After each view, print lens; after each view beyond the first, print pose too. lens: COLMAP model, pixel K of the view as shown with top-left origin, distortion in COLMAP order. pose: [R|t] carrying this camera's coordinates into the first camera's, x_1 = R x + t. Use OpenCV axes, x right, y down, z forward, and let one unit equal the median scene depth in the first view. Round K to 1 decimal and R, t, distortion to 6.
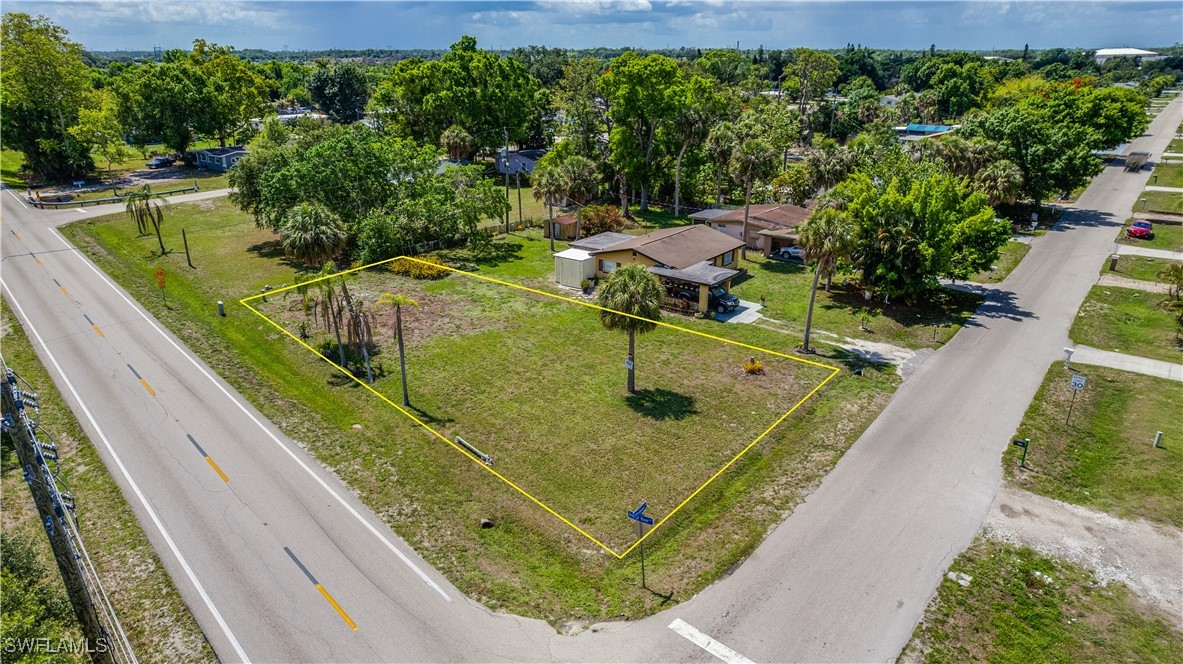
lens RADIAL K [[757.9, 0, 587.8], [0, 757.9, 353.0], [0, 0, 1]] dist [-0.039566, 0.051947]
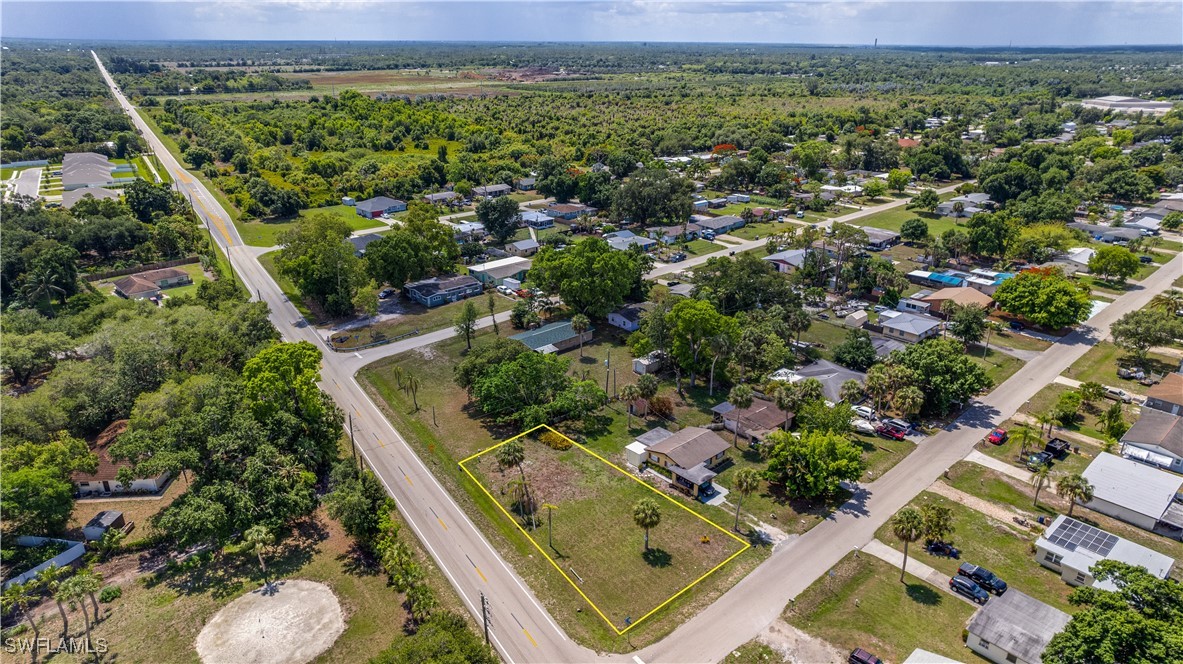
lens RADIAL K [[750.2, 0, 588.2], [0, 750.2, 359.4], [0, 0, 1]] dist [-0.048994, 0.060722]
pose [[0.986806, 0.074056, -0.143978, 0.145238], [-0.070026, 0.997004, 0.032864, -0.505509], [0.145981, -0.022348, 0.989035, -1.085512]]
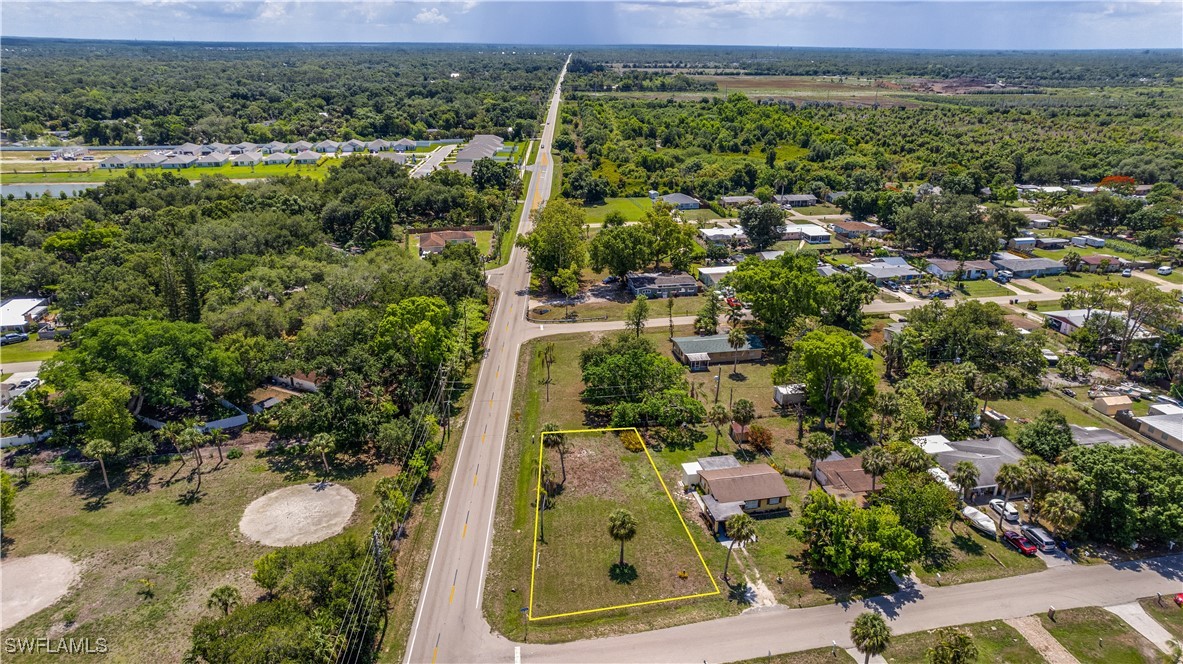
lens RADIAL K [[759.8, 0, 586.3], [0, 759.8, 330.4], [0, 0, 1]] dist [-0.049850, 0.064310]
pose [[0.759643, 0.244392, -0.602674, 1.000806], [-0.253202, 0.964726, 0.072060, -0.641994], [0.599026, 0.097858, 0.794728, -0.774606]]
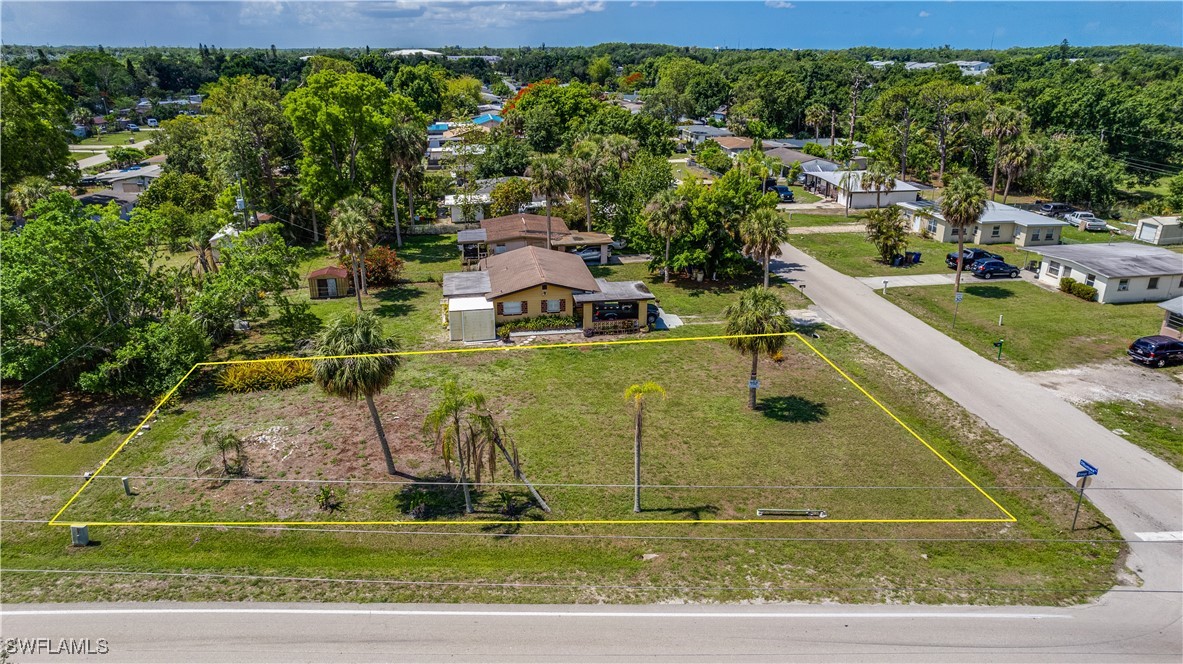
lens RADIAL K [[759.8, 0, 586.3], [0, 759.8, 330.4], [0, 0, 1]] dist [-0.049850, 0.064310]
pose [[0.675257, -0.257111, 0.691318, -0.676685], [0.273479, 0.957745, 0.089073, -0.178302], [-0.685008, 0.128914, 0.717039, 0.352600]]
